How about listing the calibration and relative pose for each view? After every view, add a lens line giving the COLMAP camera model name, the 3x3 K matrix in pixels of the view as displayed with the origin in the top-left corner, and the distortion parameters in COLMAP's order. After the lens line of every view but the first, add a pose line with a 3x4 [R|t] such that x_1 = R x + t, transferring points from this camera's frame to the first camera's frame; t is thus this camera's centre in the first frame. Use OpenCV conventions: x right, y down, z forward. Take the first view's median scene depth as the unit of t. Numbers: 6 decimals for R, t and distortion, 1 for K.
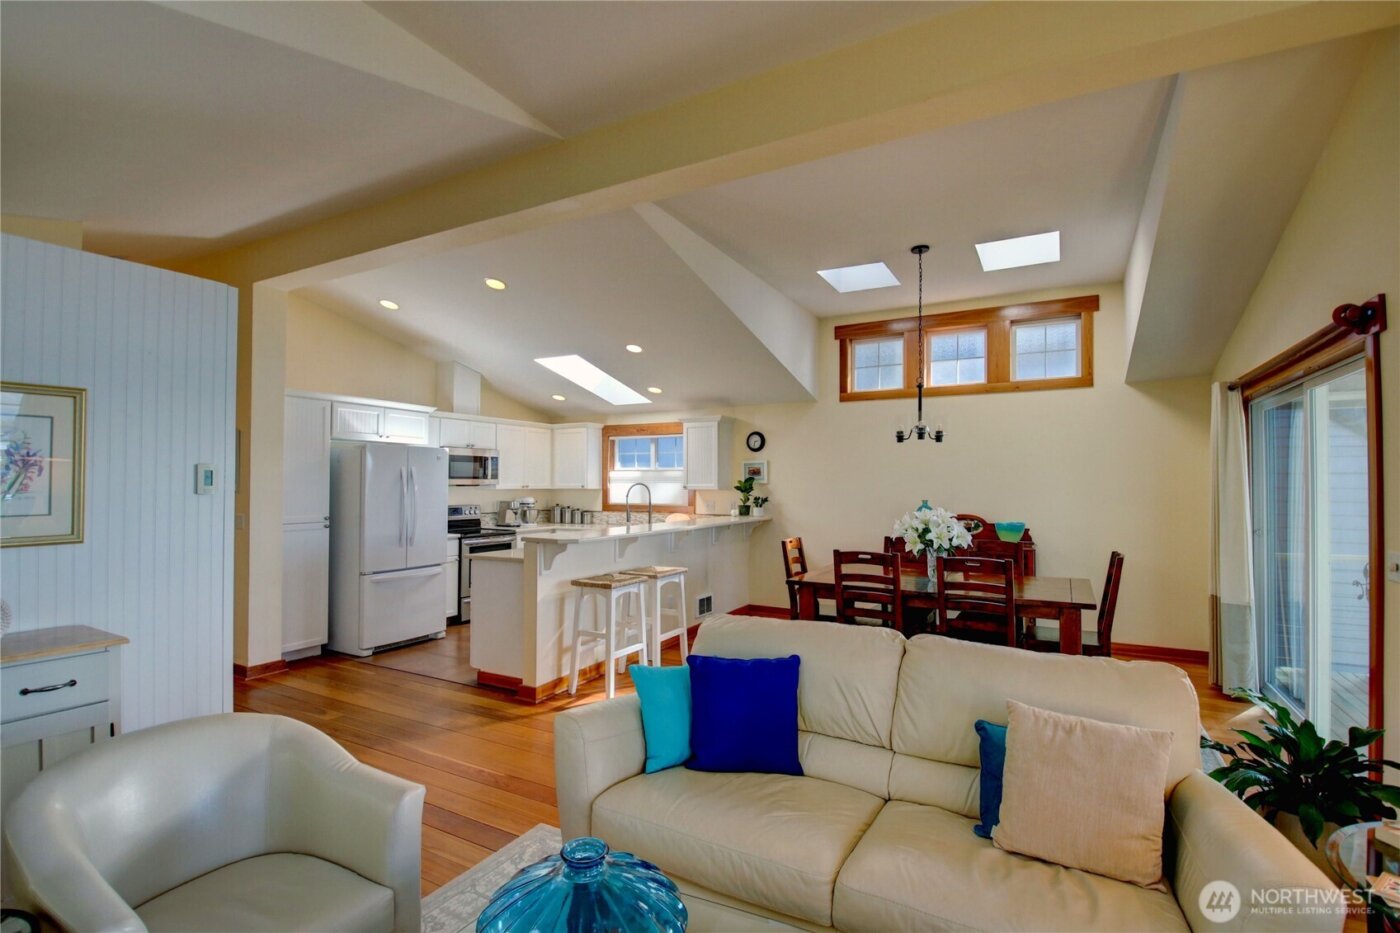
lens RADIAL K [[649.4, 0, 698.1], [0, 649.4, 478.3], [0, 0, 1]] dist [0.025573, -0.035414]
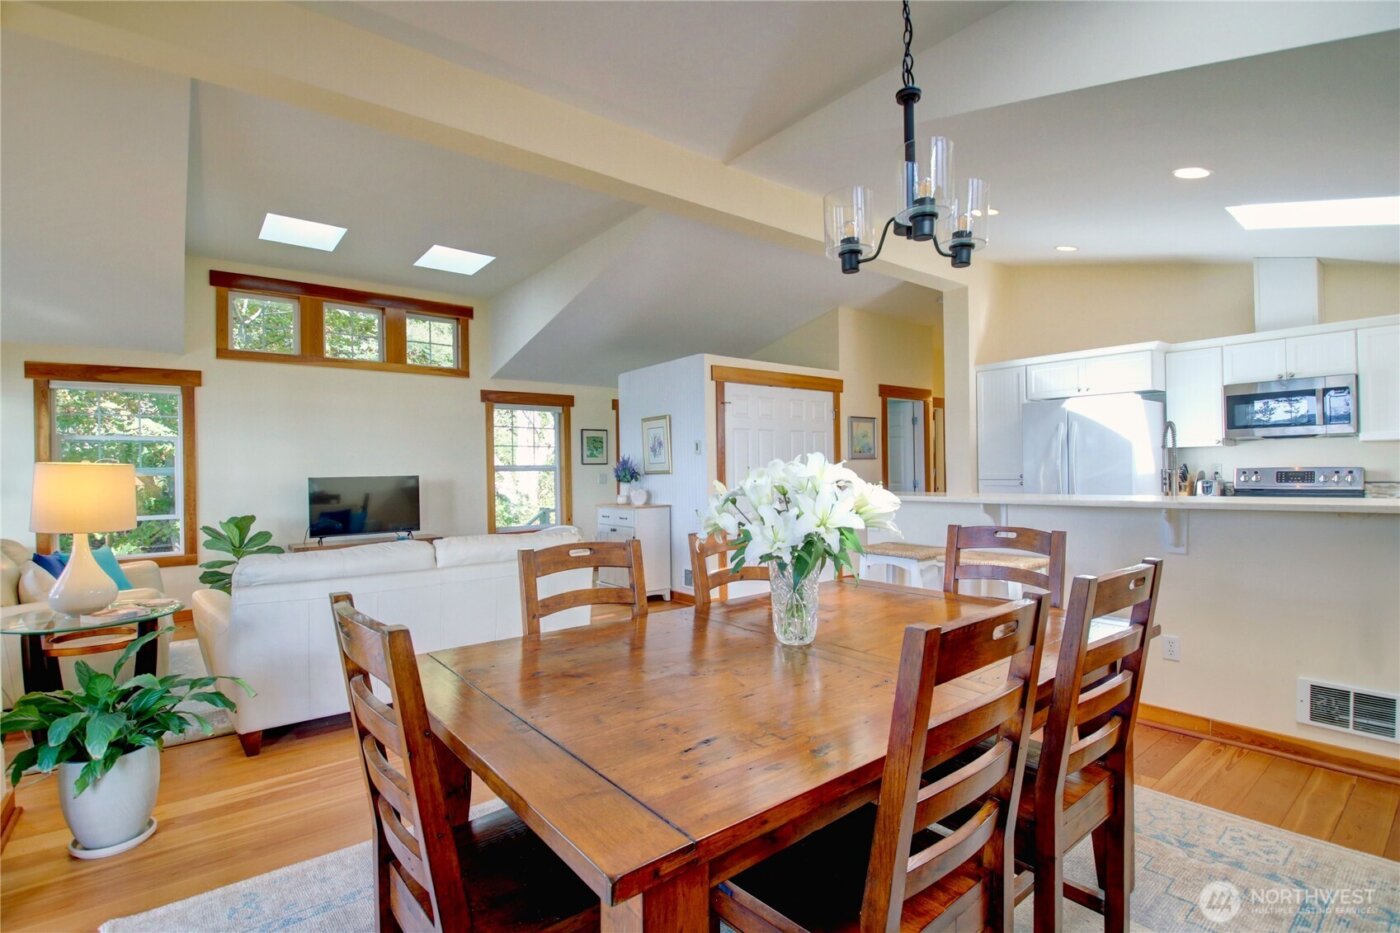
lens RADIAL K [[657.6, 0, 704.4], [0, 657.6, 476.0], [0, 0, 1]] dist [0.030812, -0.036928]
pose [[-0.379074, 0.006035, -0.925347, 0.476554], [0.022468, 0.999744, -0.002684, 0.038592], [0.925094, -0.021808, -0.379112, 0.701206]]
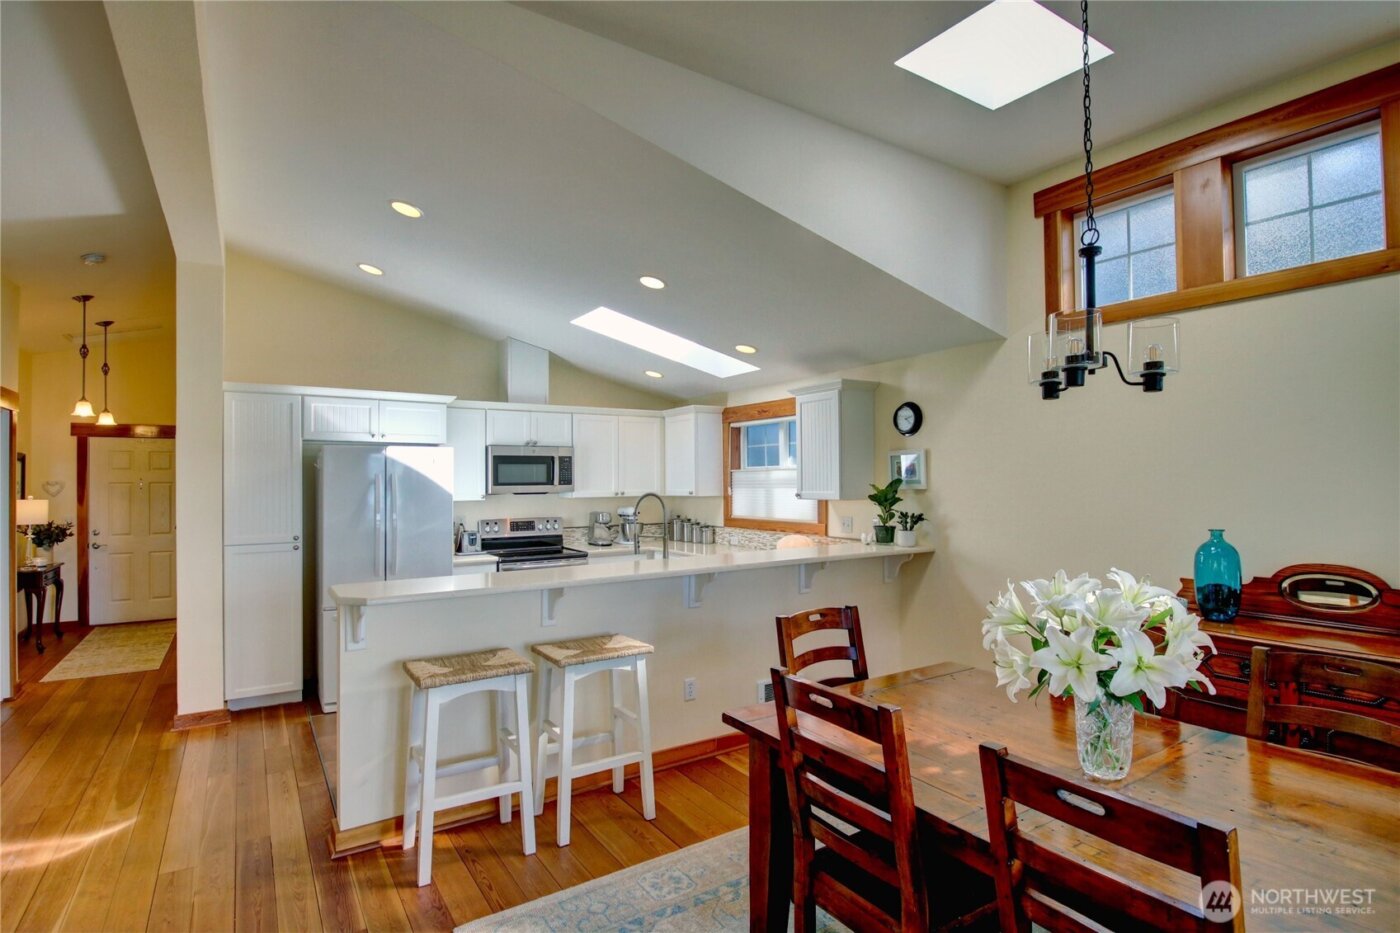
lens RADIAL K [[697.9, 0, 698.8], [0, 697.9, 483.2], [0, 0, 1]] dist [0.000853, -0.000416]
pose [[0.883812, -0.008161, -0.467771, 0.219768], [0.014126, 0.999857, 0.009246, -0.006481], [0.467628, -0.014779, 0.883802, 0.347358]]
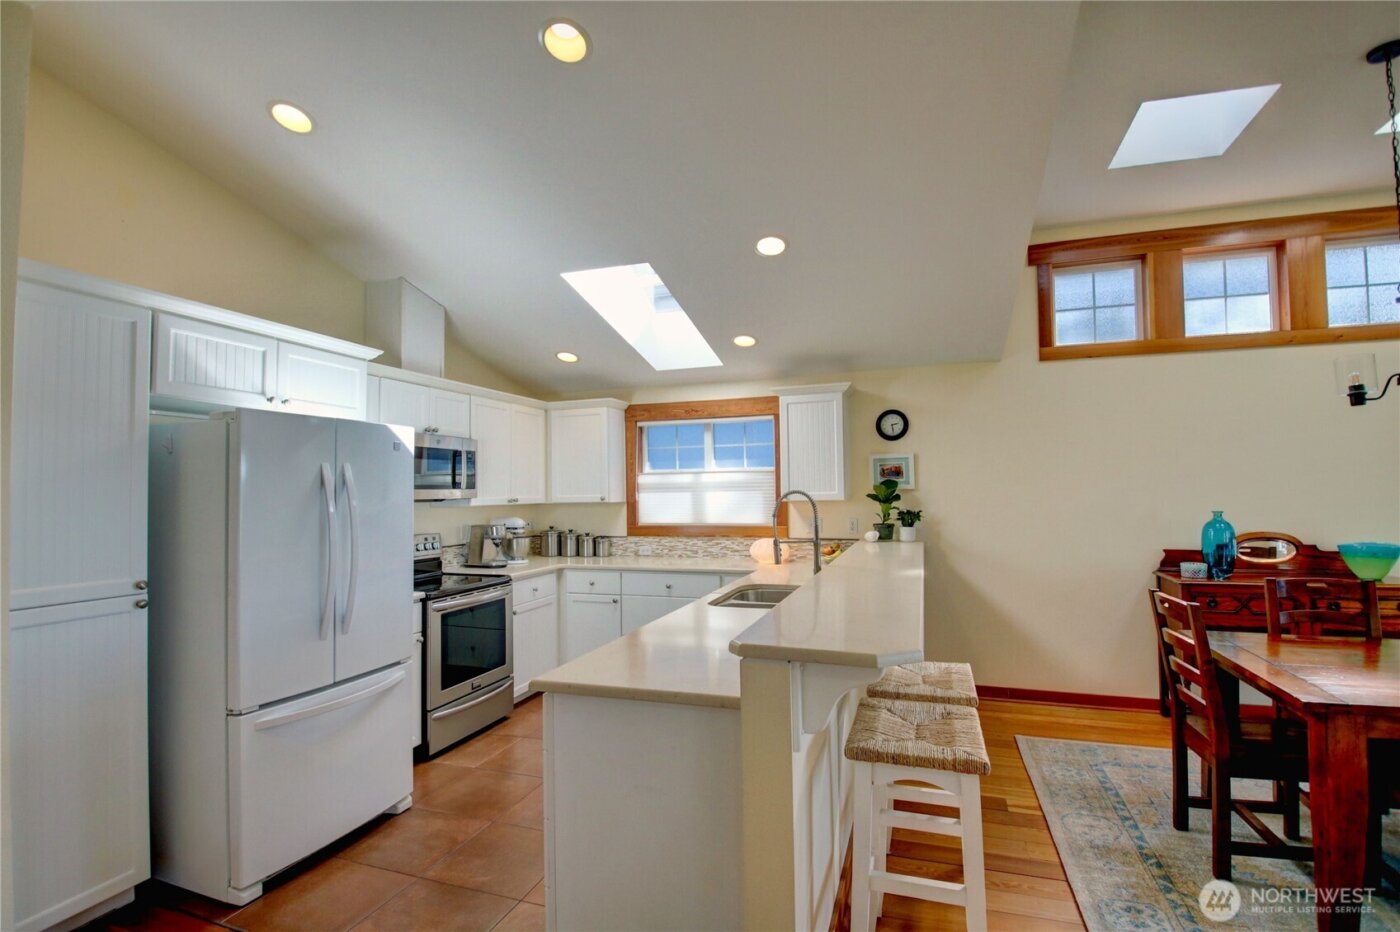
lens RADIAL K [[657.6, 0, 704.4], [0, 657.6, 475.5], [0, 0, 1]] dist [0.030812, -0.036928]
pose [[0.983935, -0.011419, 0.178160, -0.216321], [0.014508, 0.999766, -0.016041, 0.001945], [-0.177935, 0.018368, 0.983871, 0.389640]]
